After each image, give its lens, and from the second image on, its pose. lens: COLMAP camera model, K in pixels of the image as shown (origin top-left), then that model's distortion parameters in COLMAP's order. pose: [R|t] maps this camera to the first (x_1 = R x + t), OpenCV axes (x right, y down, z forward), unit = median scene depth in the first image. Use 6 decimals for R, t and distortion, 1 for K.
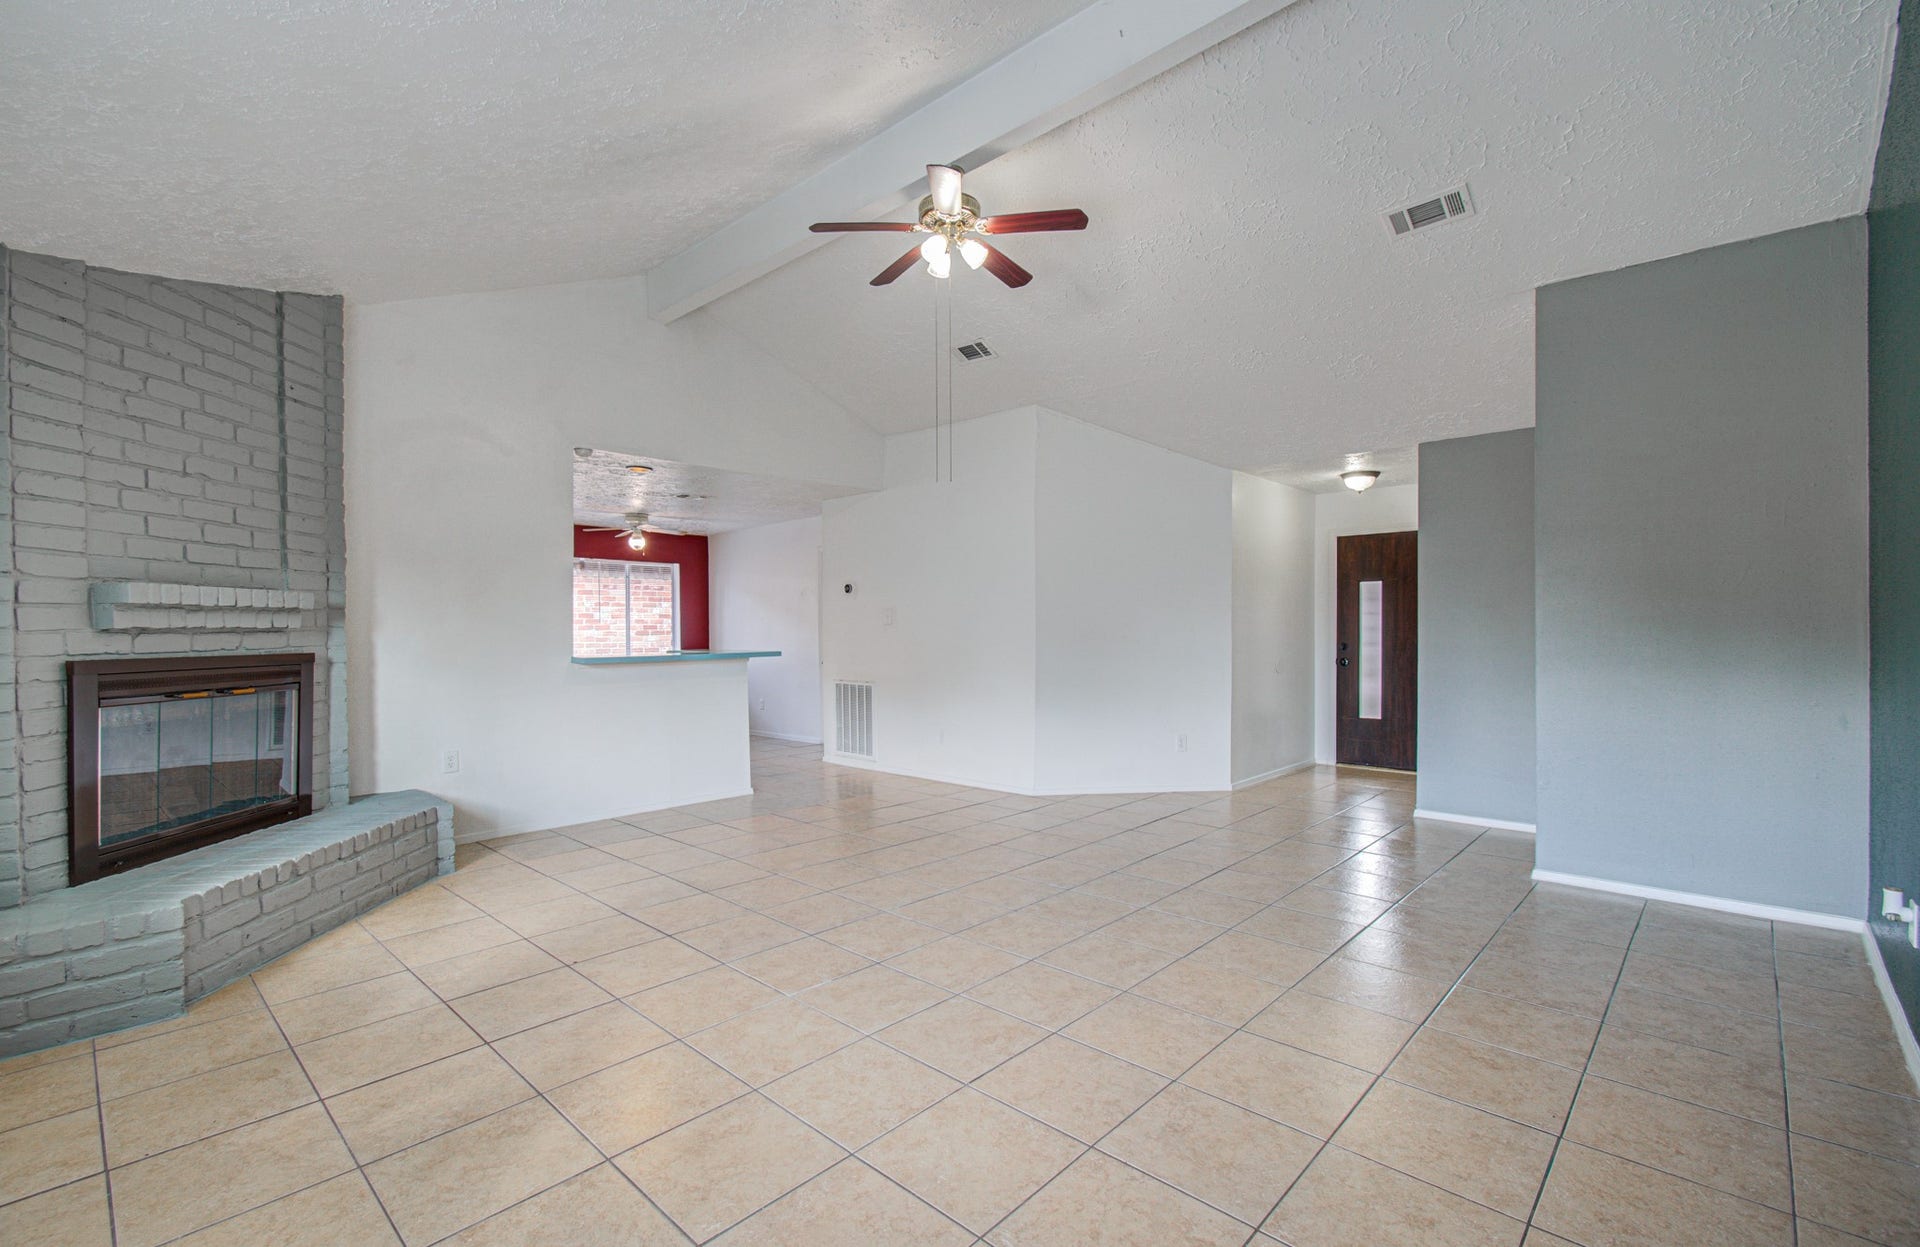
lens RADIAL K [[836.9, 0, 946.9], [0, 836.9, 638.3], [0, 0, 1]] dist [-0.003433, 0.007598]
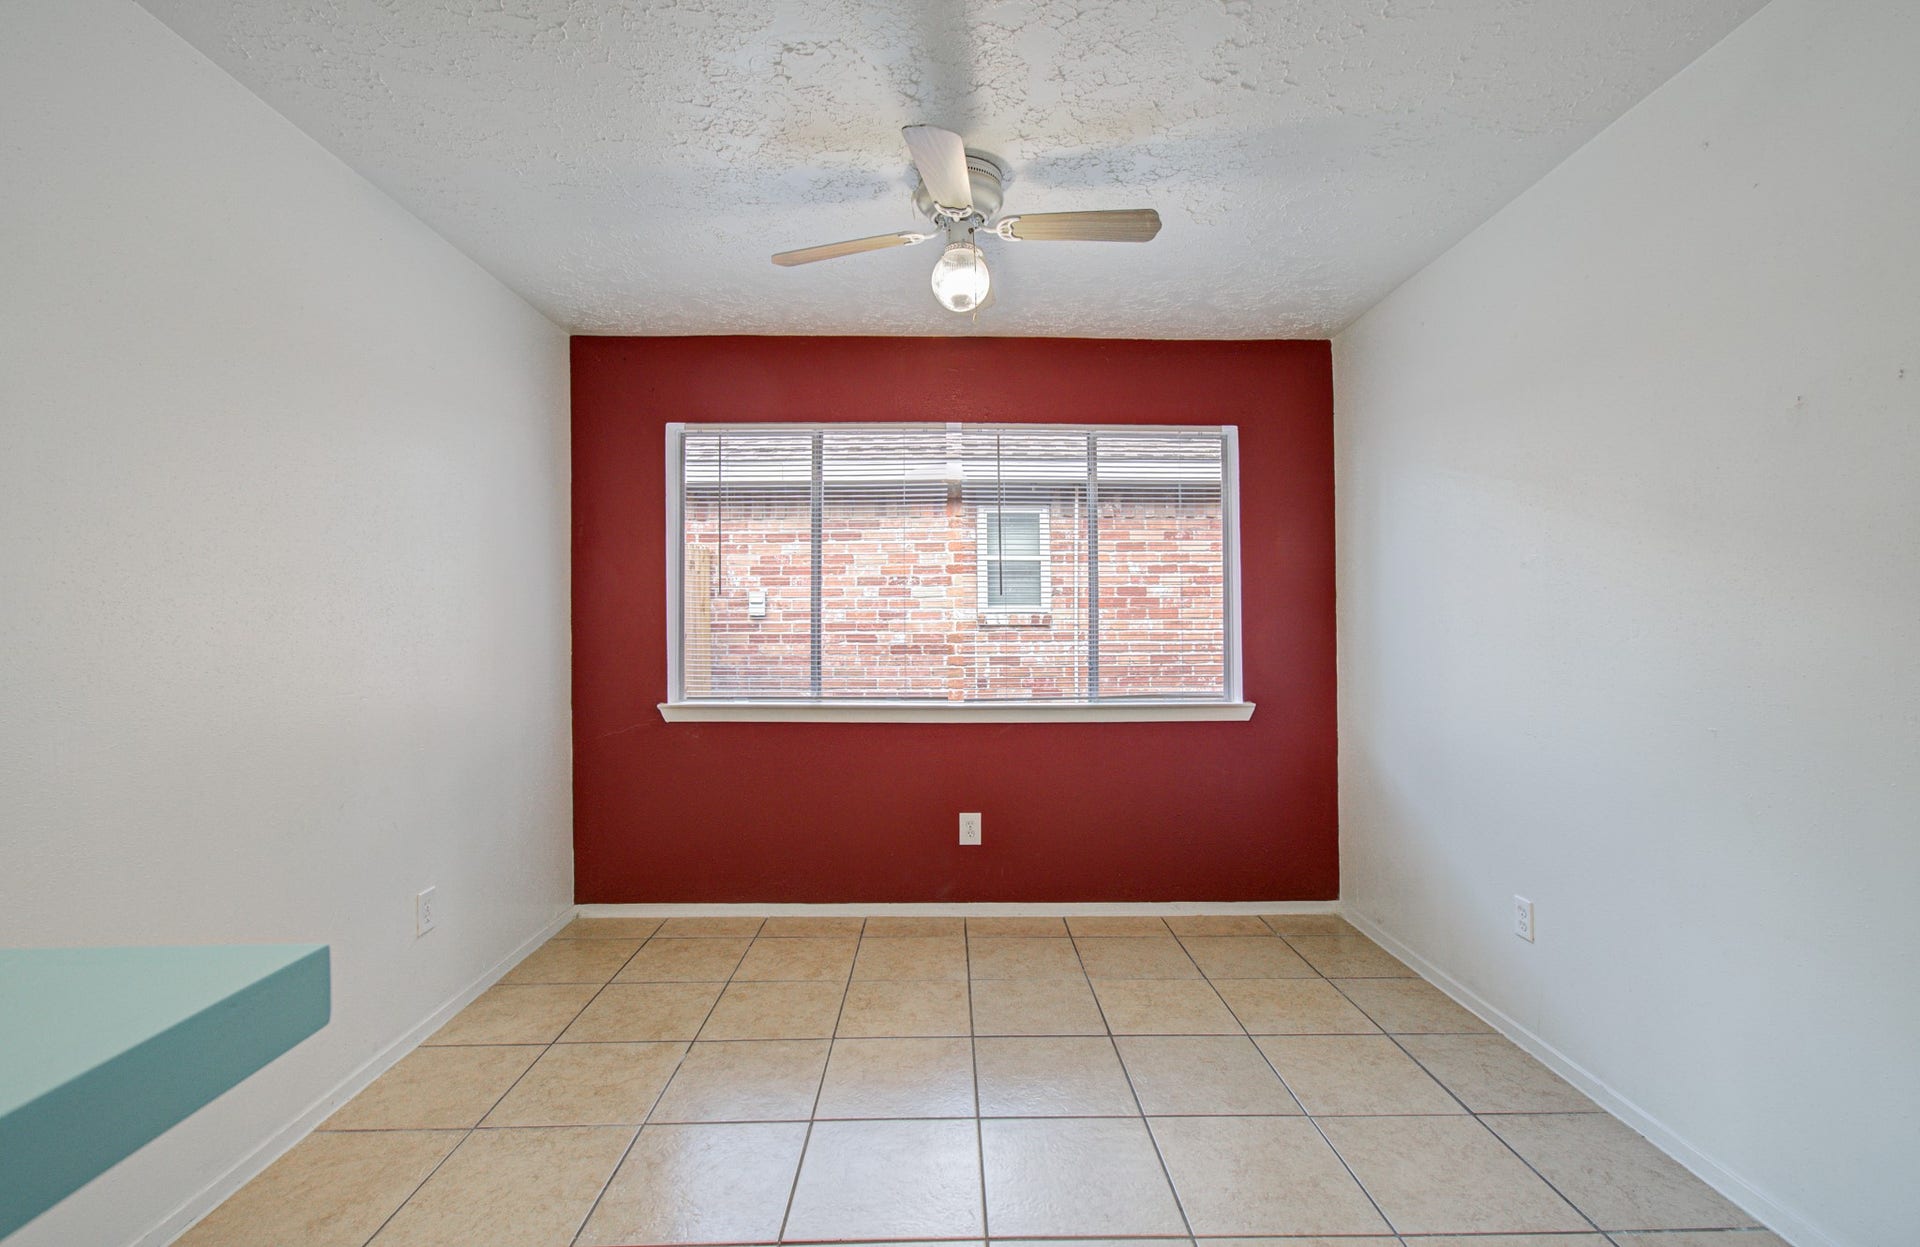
lens RADIAL K [[836.9, 0, 944.8], [0, 836.9, 638.2], [0, 0, 1]] dist [-0.003433, 0.007598]
pose [[0.688041, 0.013602, -0.725545, -0.449104], [-0.006300, 0.999899, 0.012772, -0.012927], [0.725645, -0.004217, 0.688057, 1.885214]]
